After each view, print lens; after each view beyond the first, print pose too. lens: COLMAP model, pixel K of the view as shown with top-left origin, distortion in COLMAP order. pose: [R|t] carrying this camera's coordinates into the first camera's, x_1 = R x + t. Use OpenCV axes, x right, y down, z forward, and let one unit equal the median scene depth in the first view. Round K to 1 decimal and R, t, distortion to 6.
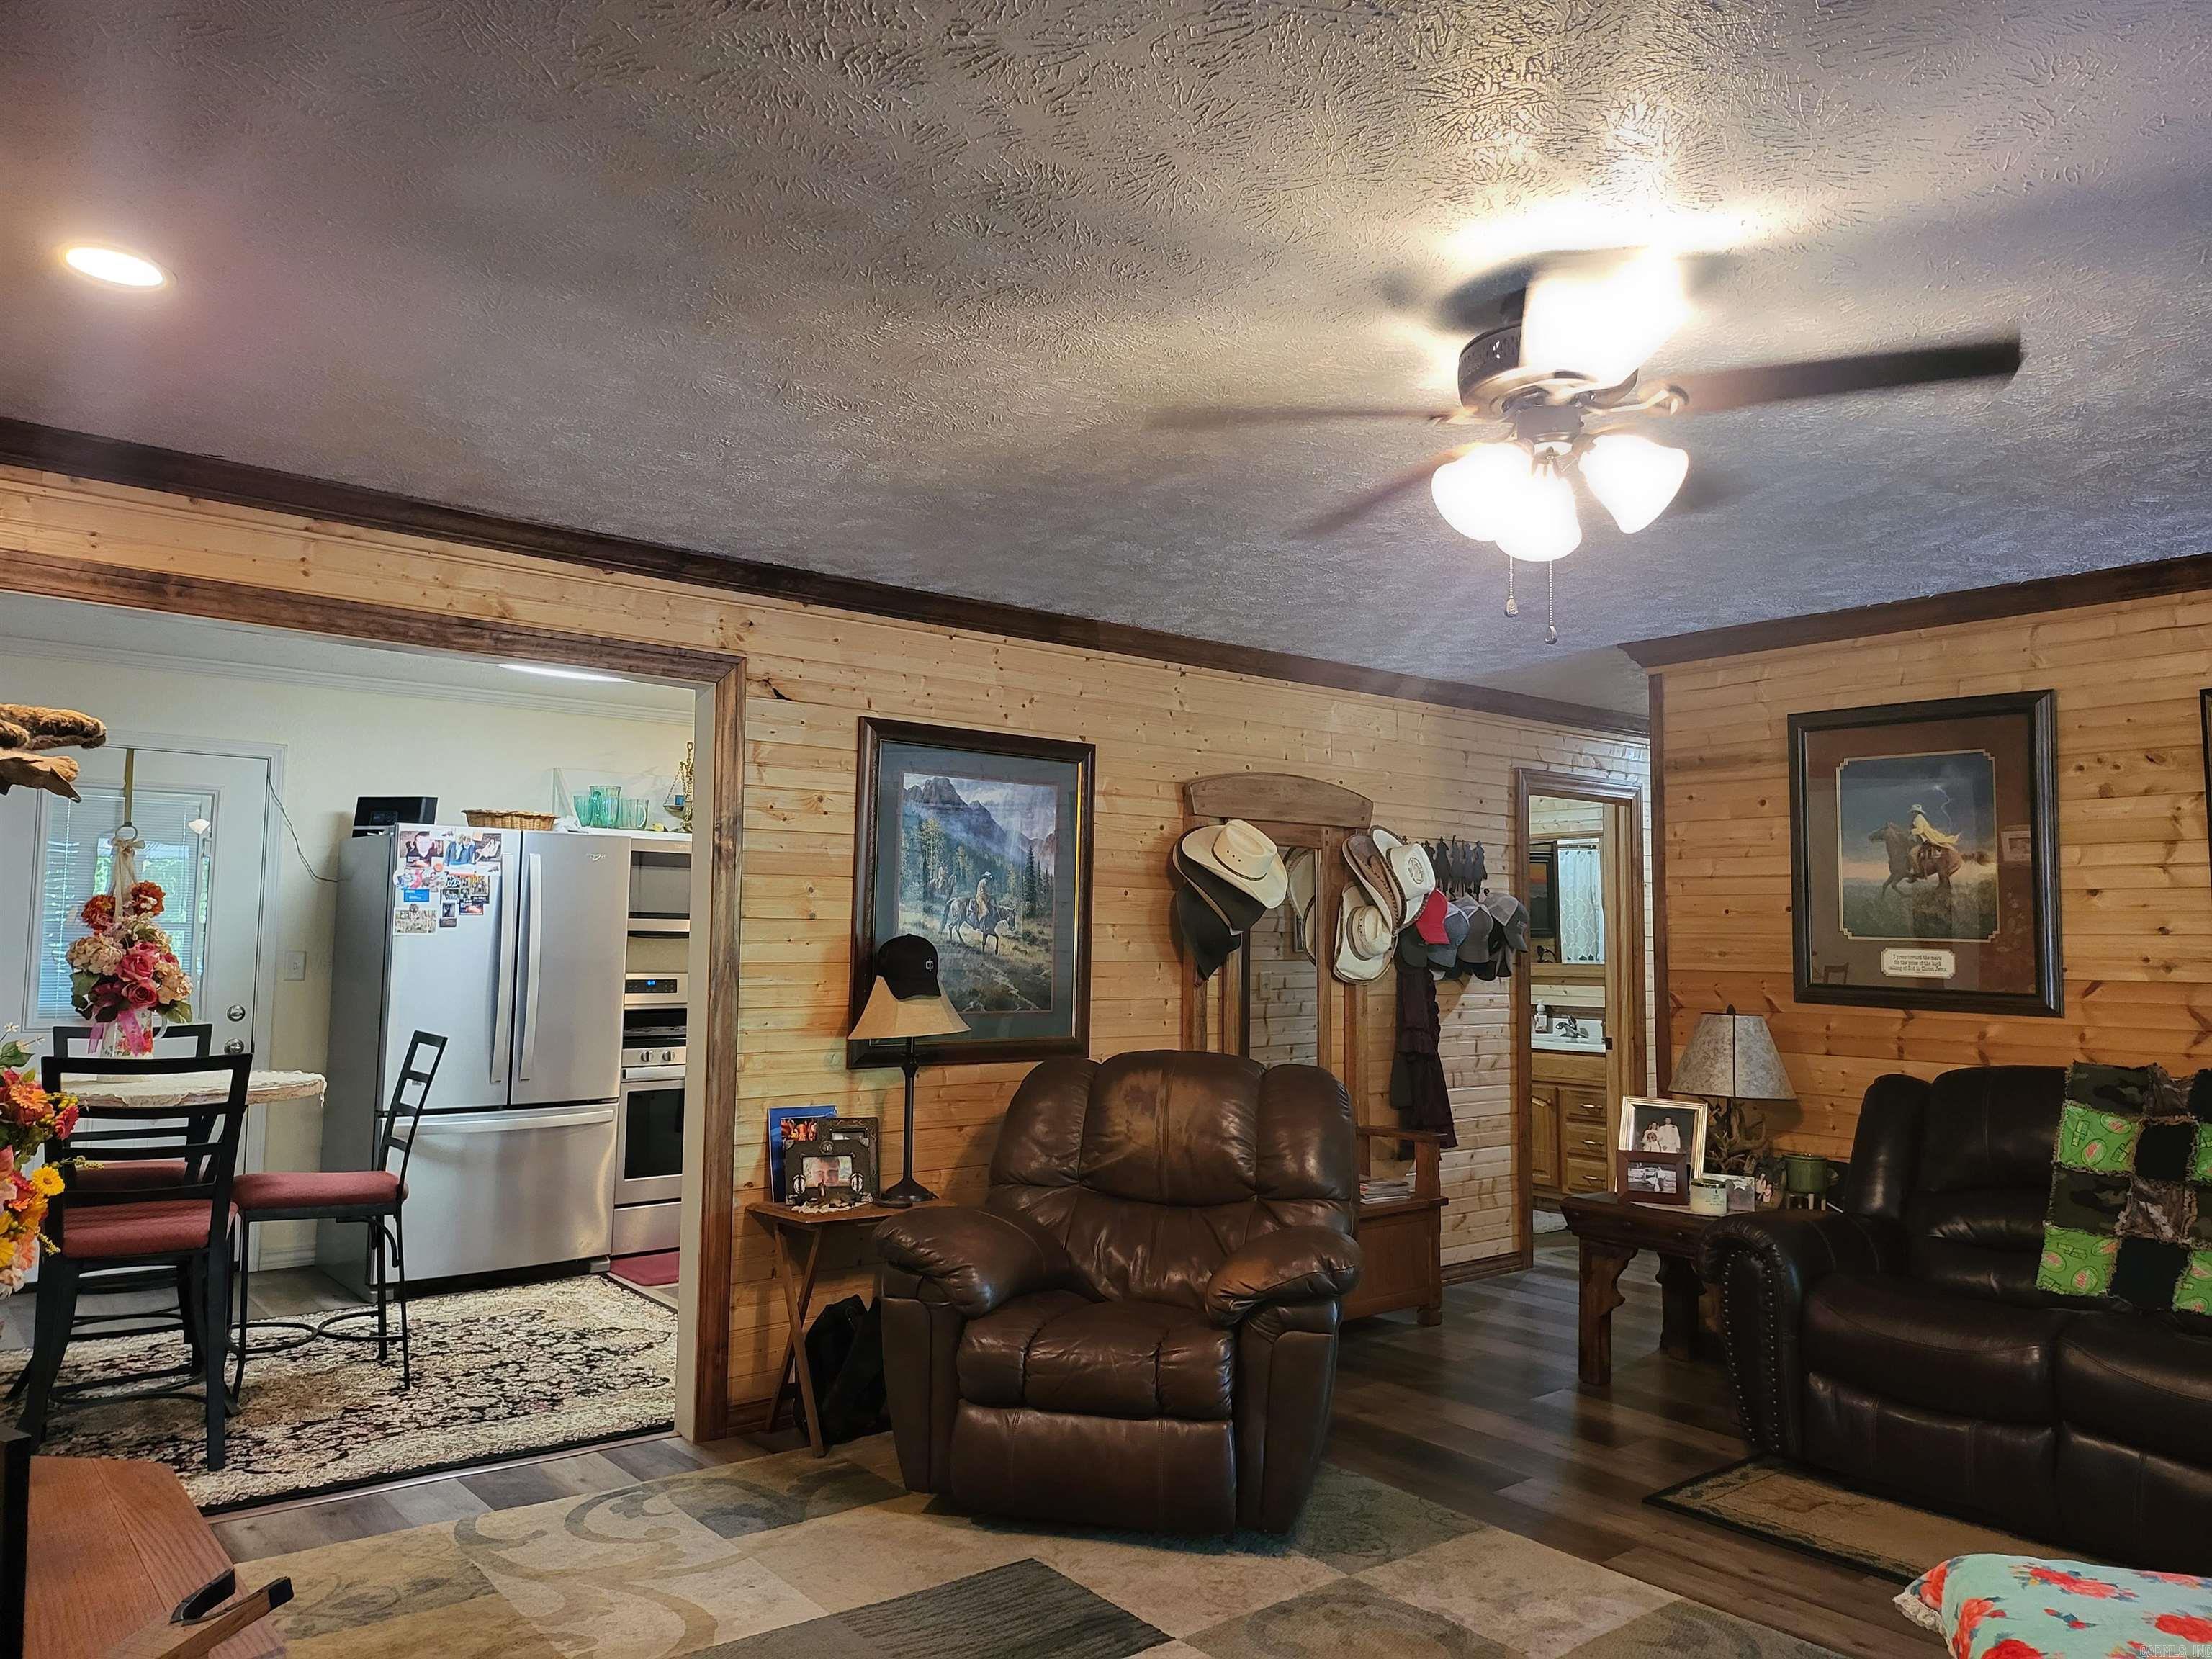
lens RADIAL K [[1576.5, 0, 1106.0], [0, 1576.5, 829.5], [0, 0, 1]] dist [0.066808, -0.000672]
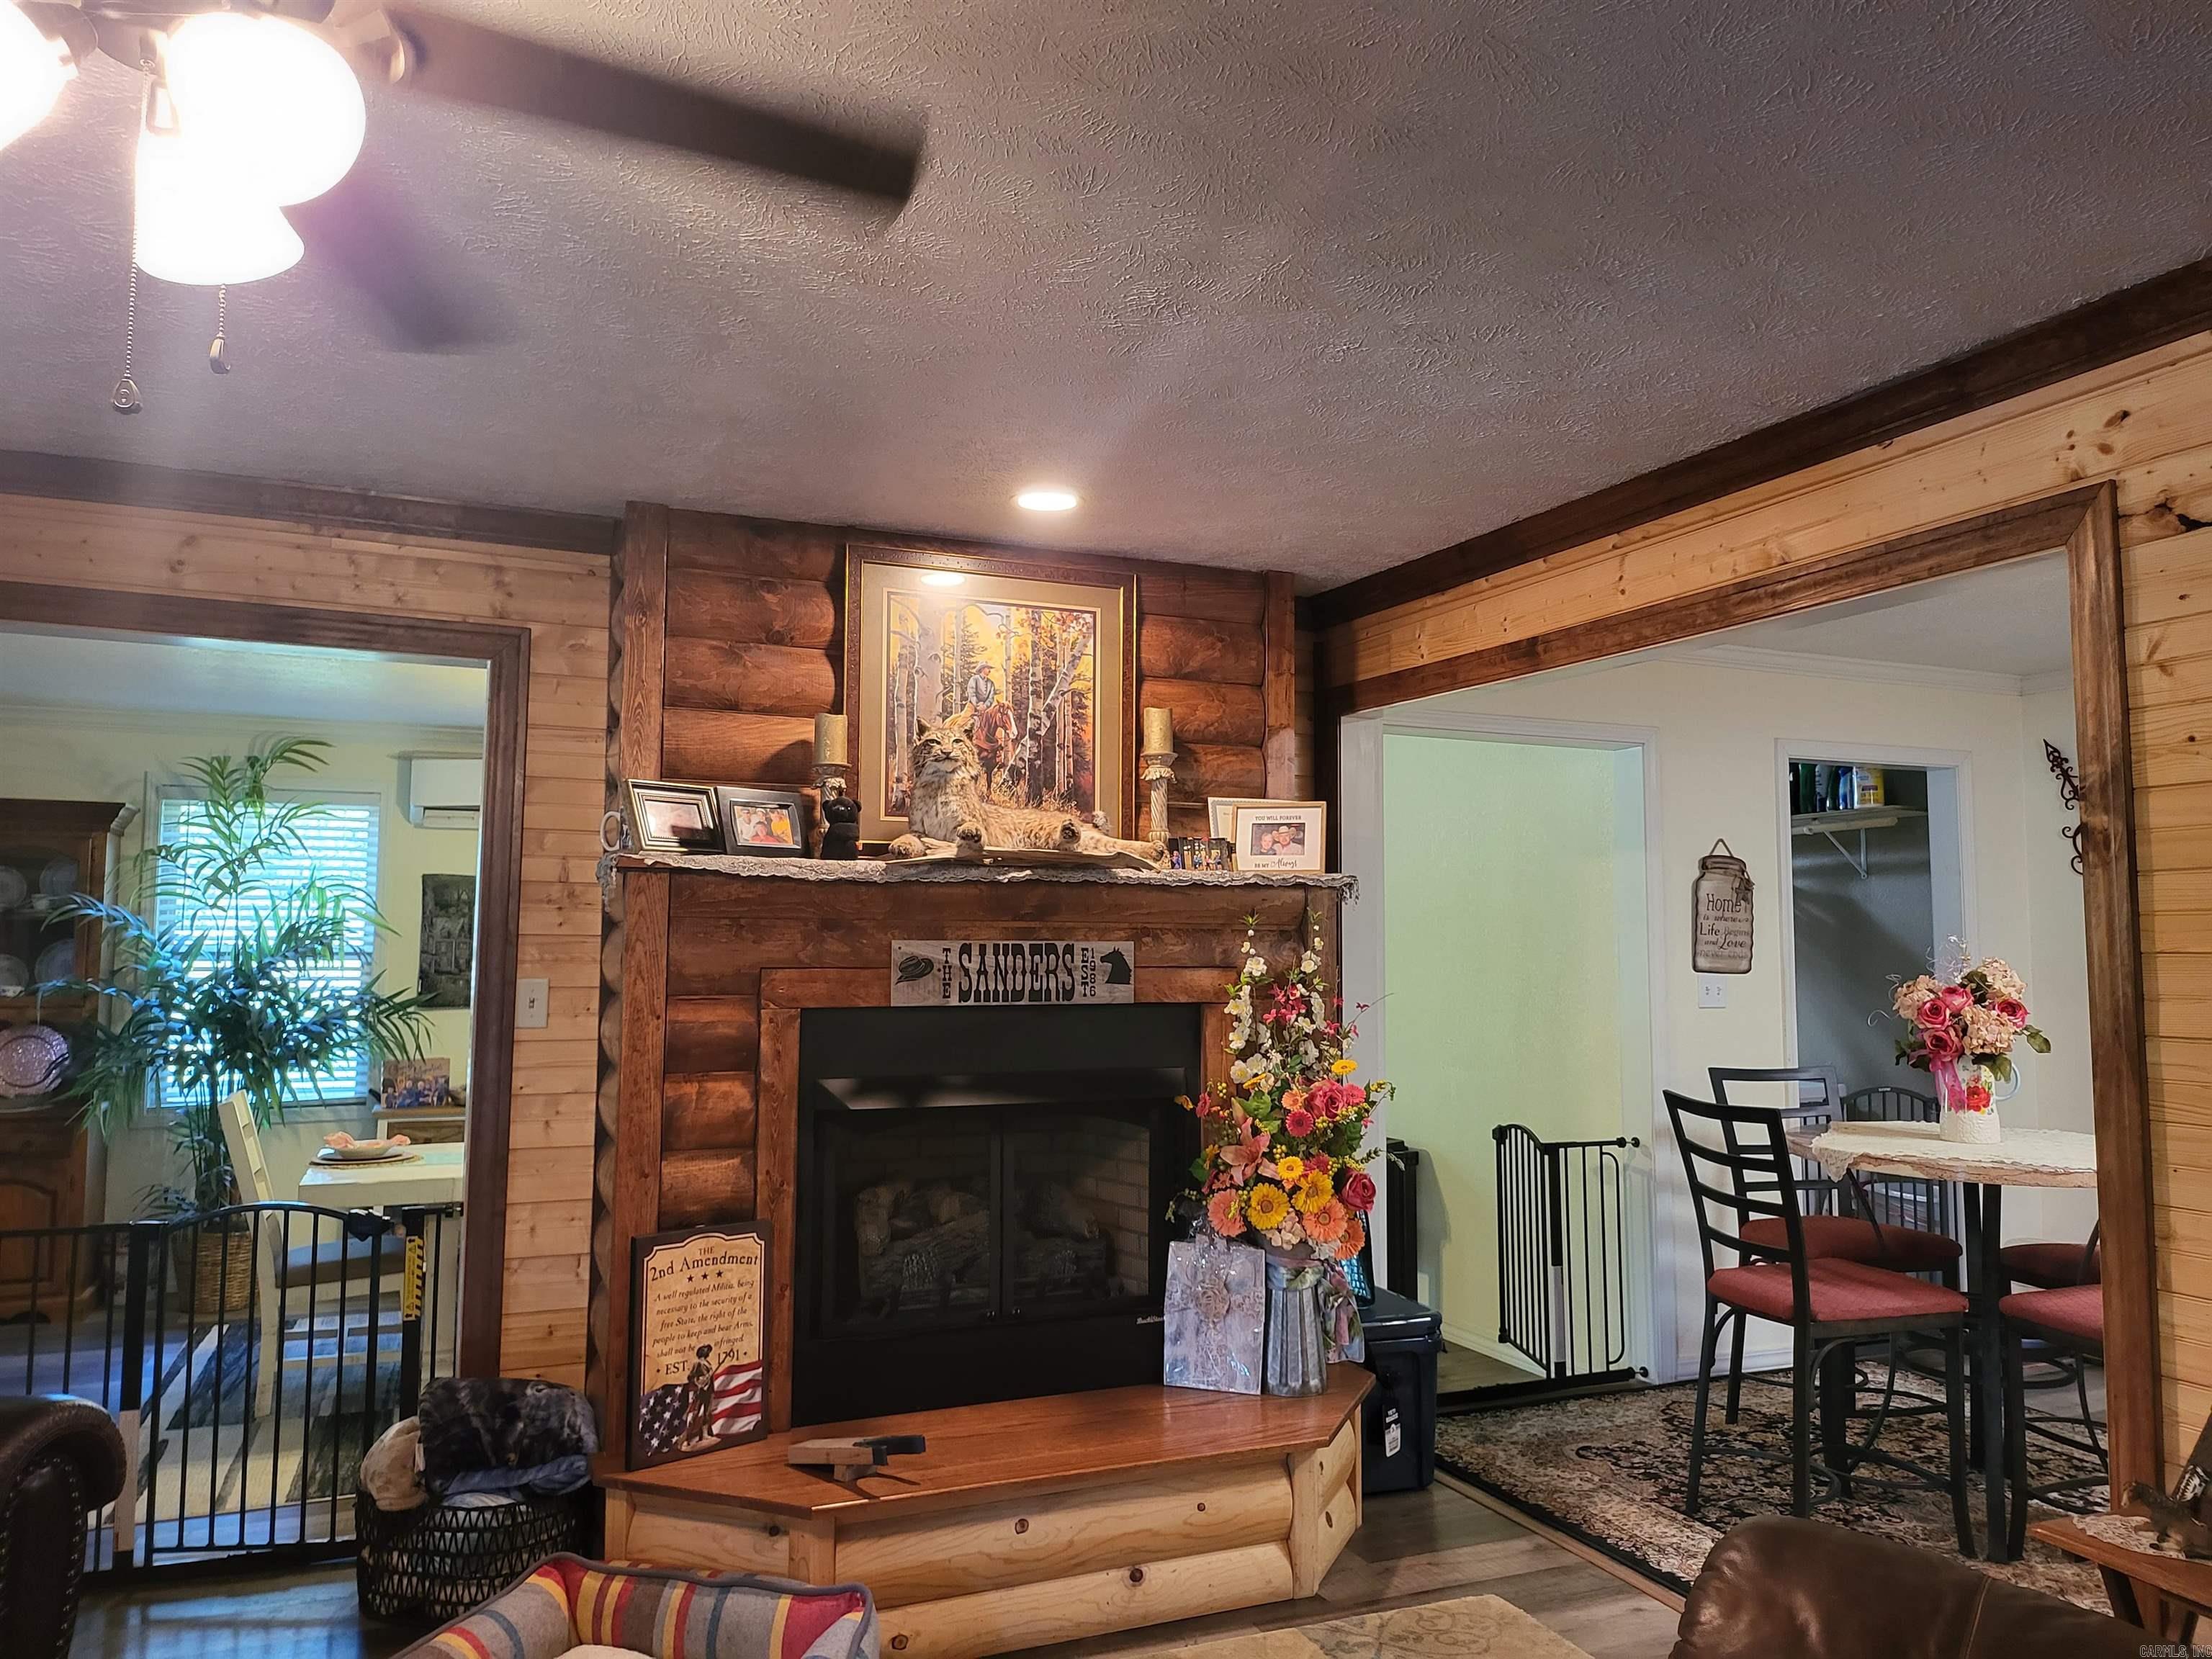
lens RADIAL K [[1576.5, 0, 1106.0], [0, 1576.5, 829.5], [0, 0, 1]] dist [0.066808, -0.000672]
pose [[-0.250847, -0.084777, -0.964307, 0.416280], [0.066770, 0.992270, -0.104604, 0.050240], [0.965721, -0.090626, -0.243247, 0.828500]]
